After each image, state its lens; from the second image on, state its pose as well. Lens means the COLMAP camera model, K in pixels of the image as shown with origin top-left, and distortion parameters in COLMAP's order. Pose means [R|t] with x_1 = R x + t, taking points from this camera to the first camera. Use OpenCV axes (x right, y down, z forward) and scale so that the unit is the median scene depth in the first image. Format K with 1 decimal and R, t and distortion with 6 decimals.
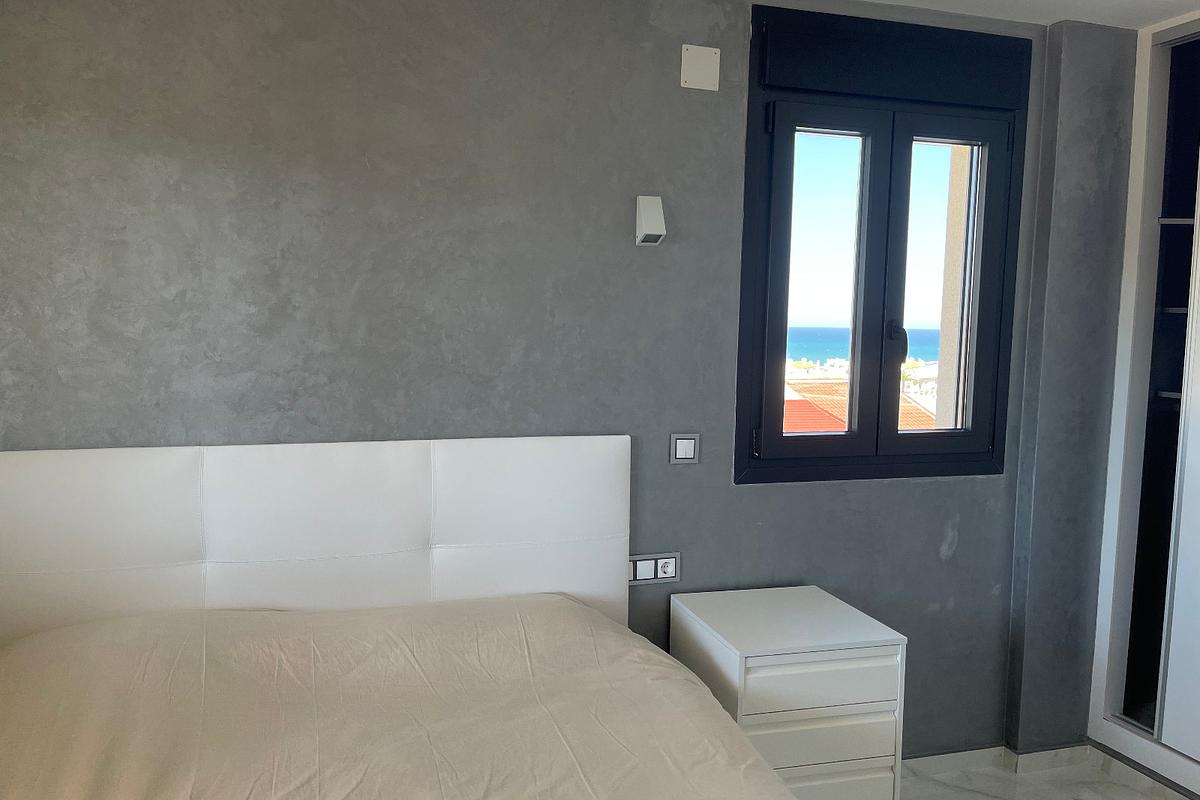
lens RADIAL K [[897.3, 0, 588.3], [0, 897.3, 406.1], [0, 0, 1]] dist [0.064172, -0.087917]
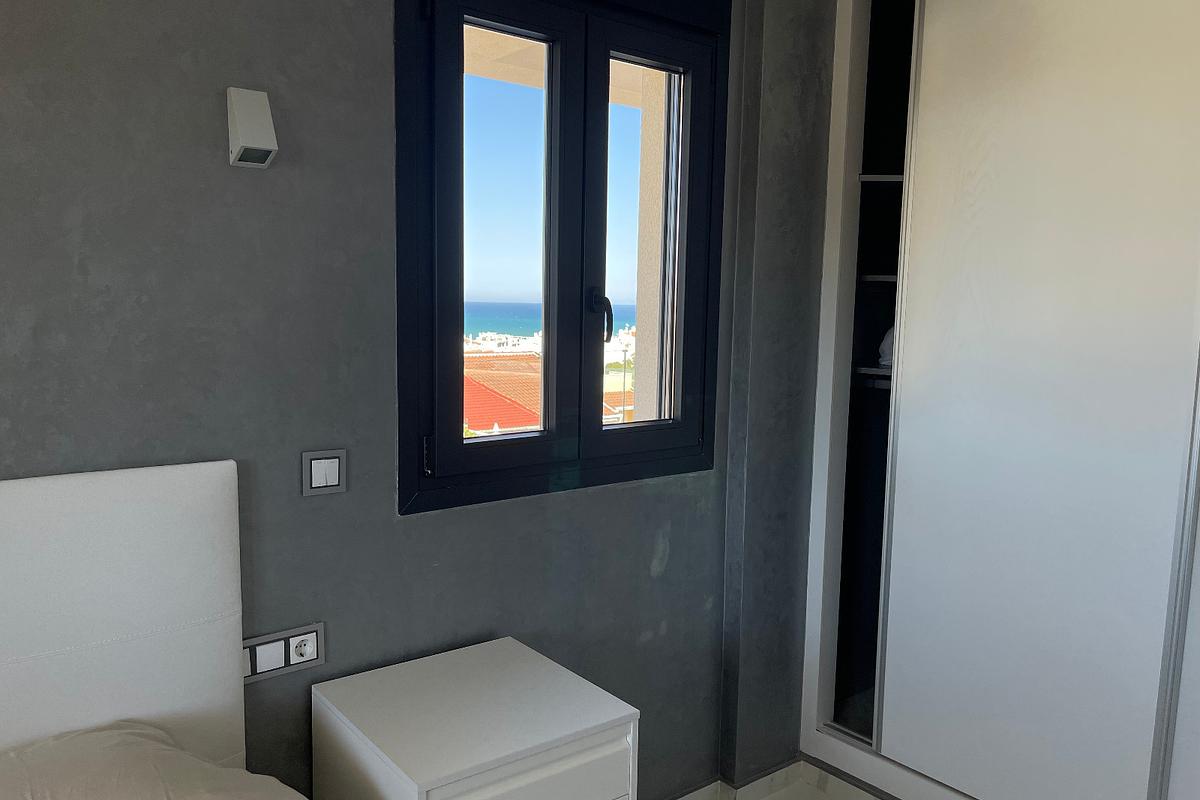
lens RADIAL K [[897.3, 0, 588.3], [0, 897.3, 406.1], [0, 0, 1]] dist [0.064172, -0.087917]
pose [[0.928519, -0.043368, 0.368743, 0.039805], [0.032845, 0.998855, 0.034770, -0.018697], [-0.369829, -0.020173, 0.928881, 0.268238]]
